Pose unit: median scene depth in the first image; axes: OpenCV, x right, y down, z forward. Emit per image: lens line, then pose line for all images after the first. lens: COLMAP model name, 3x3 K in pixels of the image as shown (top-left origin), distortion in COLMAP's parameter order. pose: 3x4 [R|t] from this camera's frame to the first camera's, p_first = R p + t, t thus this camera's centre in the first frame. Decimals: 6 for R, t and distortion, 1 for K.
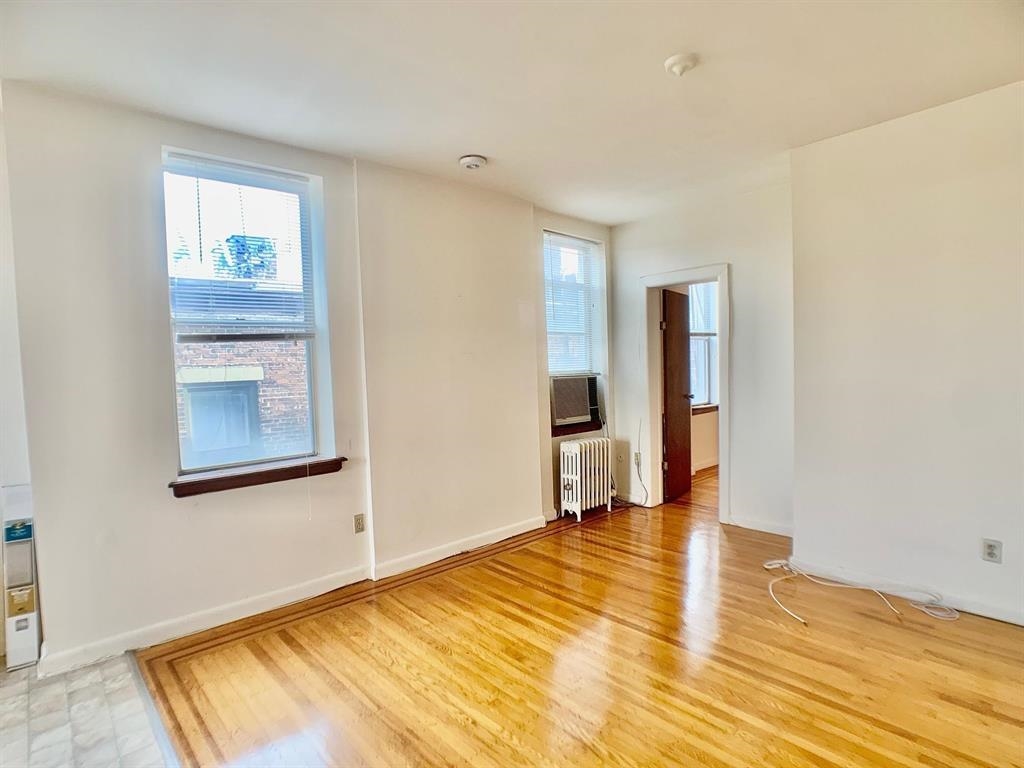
lens RADIAL K [[542.2, 0, 501.6], [0, 542.2, 400.3], [0, 0, 1]] dist [-0.038253, 0.004789]
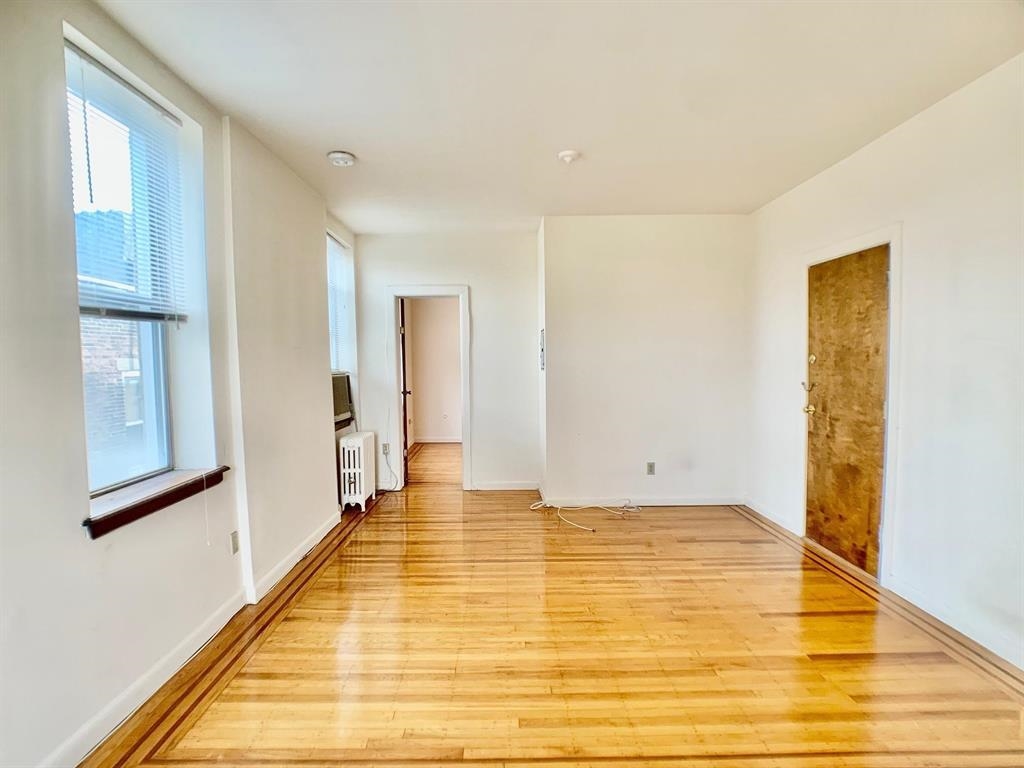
lens RADIAL K [[542.2, 0, 508.0], [0, 542.2, 396.1], [0, 0, 1]] dist [-0.038253, 0.004789]
pose [[0.662160, -0.028034, 0.748838, -0.612119], [0.042803, 0.999083, -0.000446, 0.015843], [-0.748139, 0.032348, 0.662753, 0.110556]]
